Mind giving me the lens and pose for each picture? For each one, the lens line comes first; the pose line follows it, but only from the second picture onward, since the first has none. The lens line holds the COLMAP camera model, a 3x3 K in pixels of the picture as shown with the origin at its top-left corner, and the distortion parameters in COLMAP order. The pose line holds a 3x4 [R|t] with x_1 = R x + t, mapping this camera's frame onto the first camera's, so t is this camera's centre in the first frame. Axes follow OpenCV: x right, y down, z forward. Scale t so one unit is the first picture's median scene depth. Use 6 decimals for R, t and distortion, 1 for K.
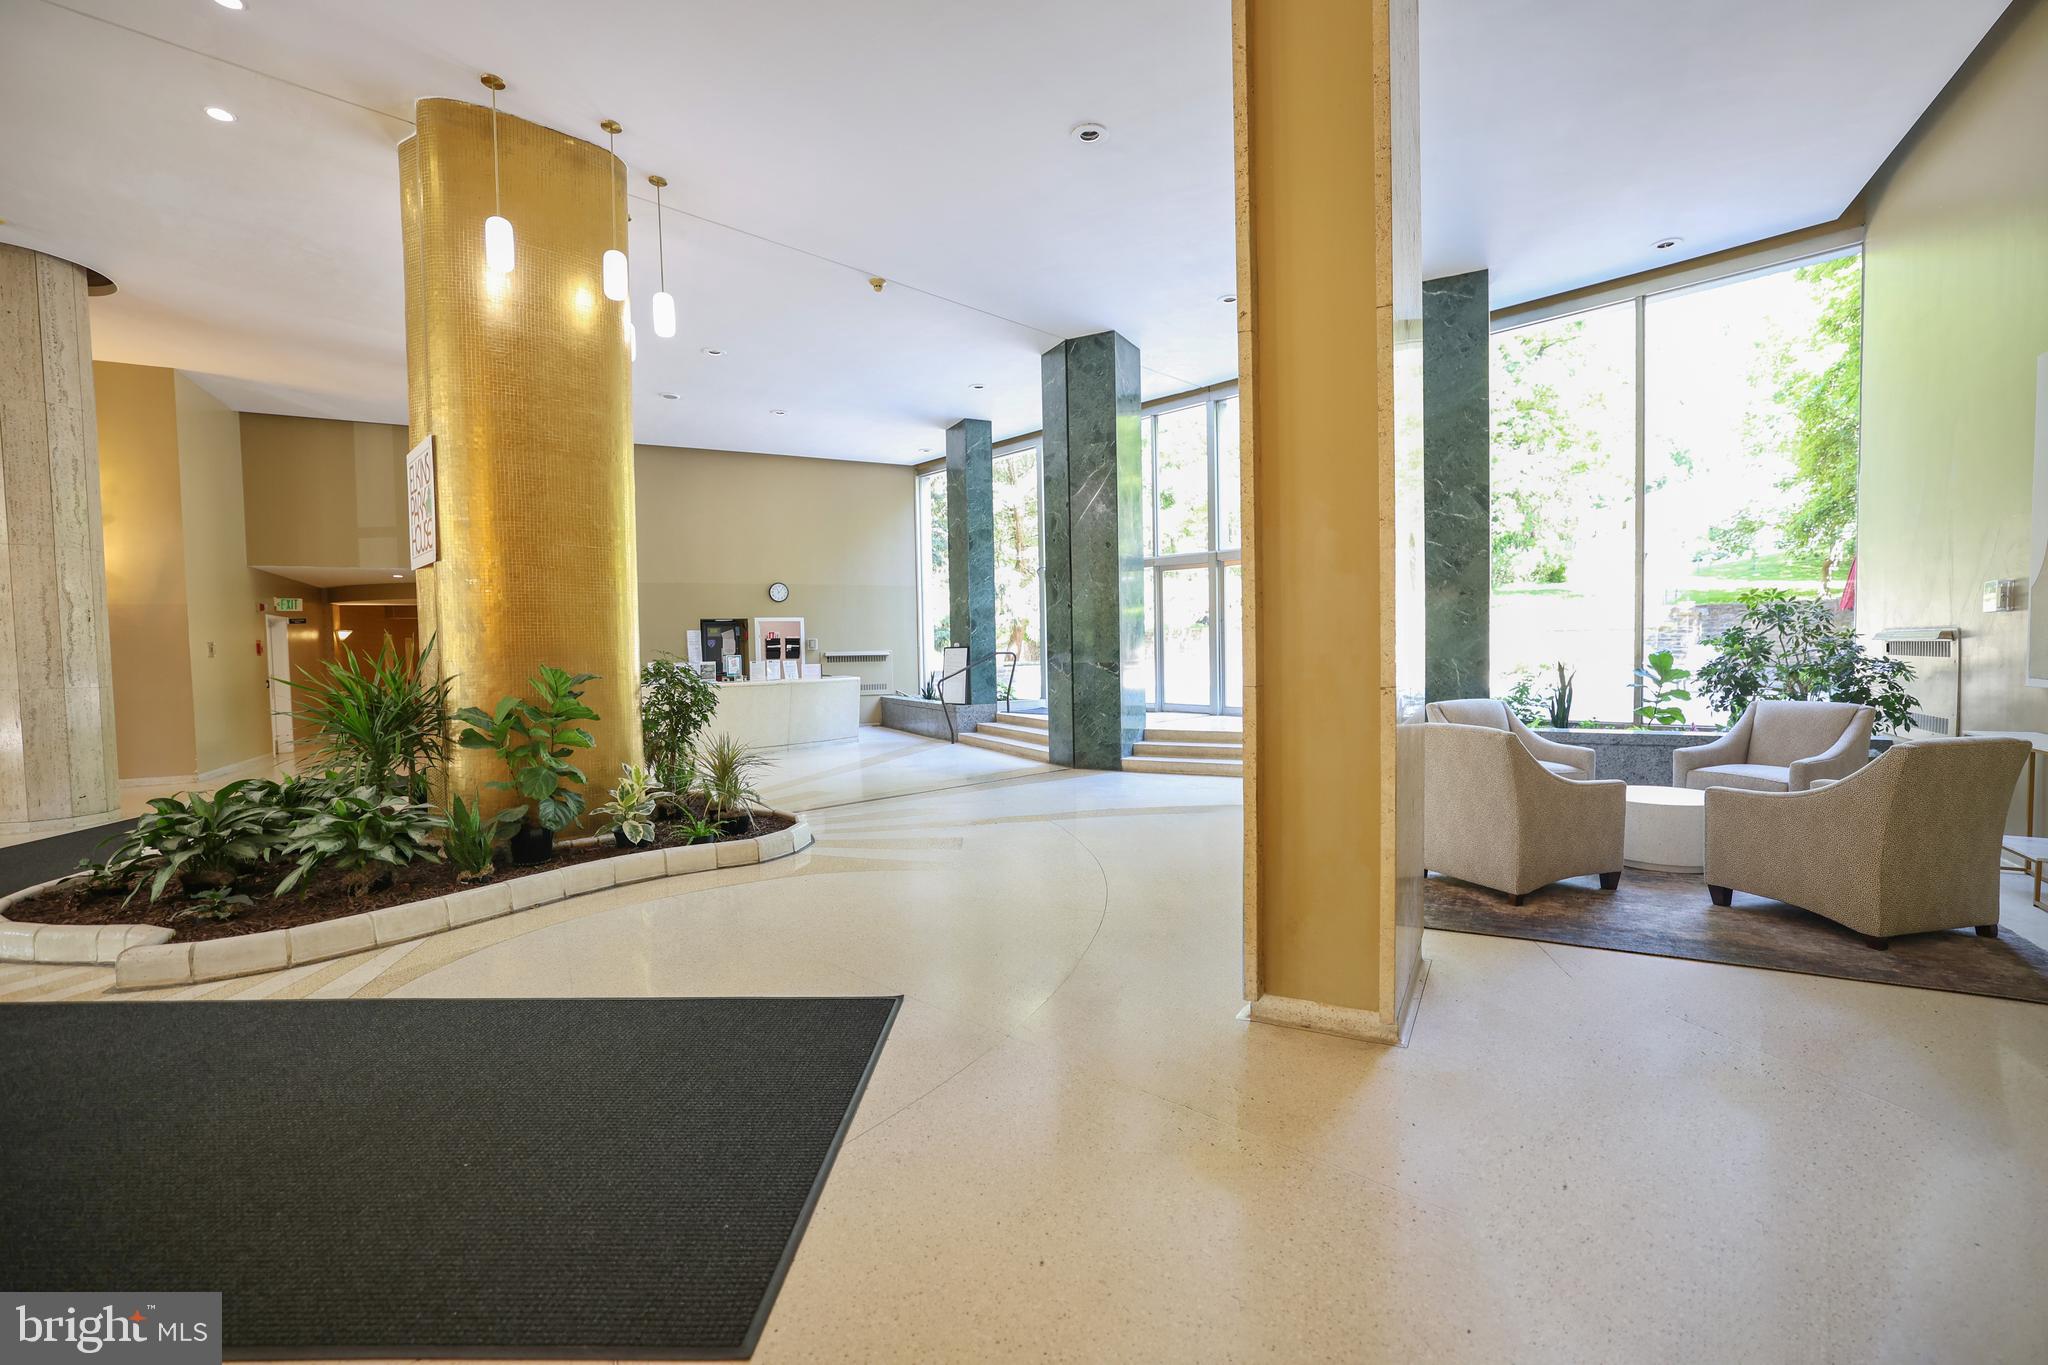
lens RADIAL K [[886.0, 0, 1023.9], [0, 886.0, 681.9], [0, 0, 1]] dist [-0.000207, 0.000036]
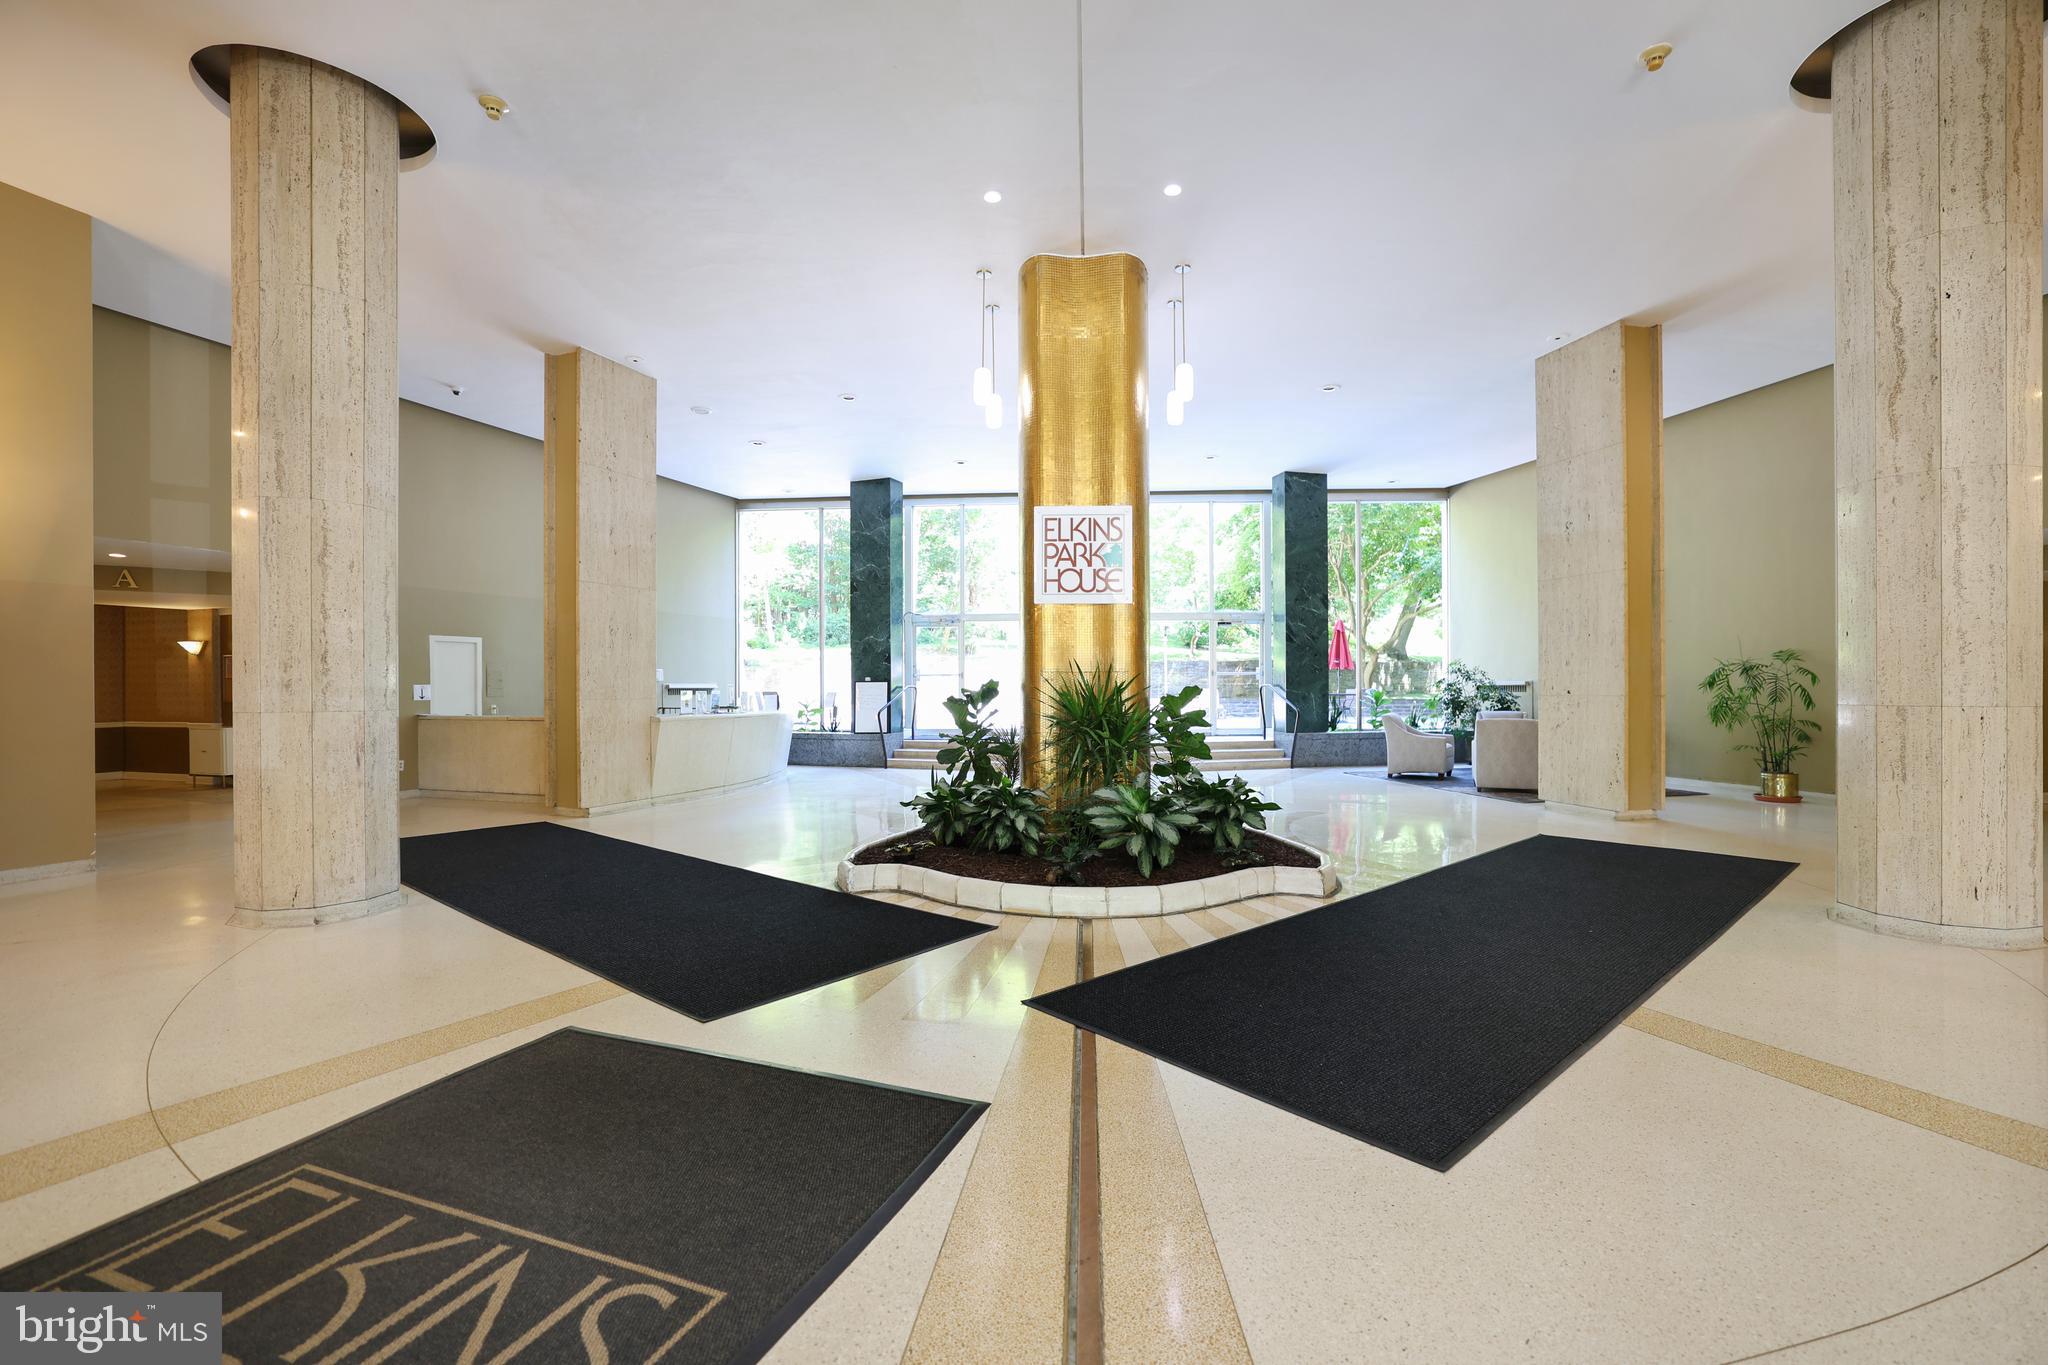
lens RADIAL K [[886.0, 0, 1021.7], [0, 886.0, 686.6], [0, 0, 1]] dist [-0.000207, 0.000036]
pose [[0.740616, 0.015350, 0.671753, -0.710085], [0.013178, 0.999215, -0.037362, 0.012678], [-0.671799, 0.036523, 0.739832, 0.072541]]
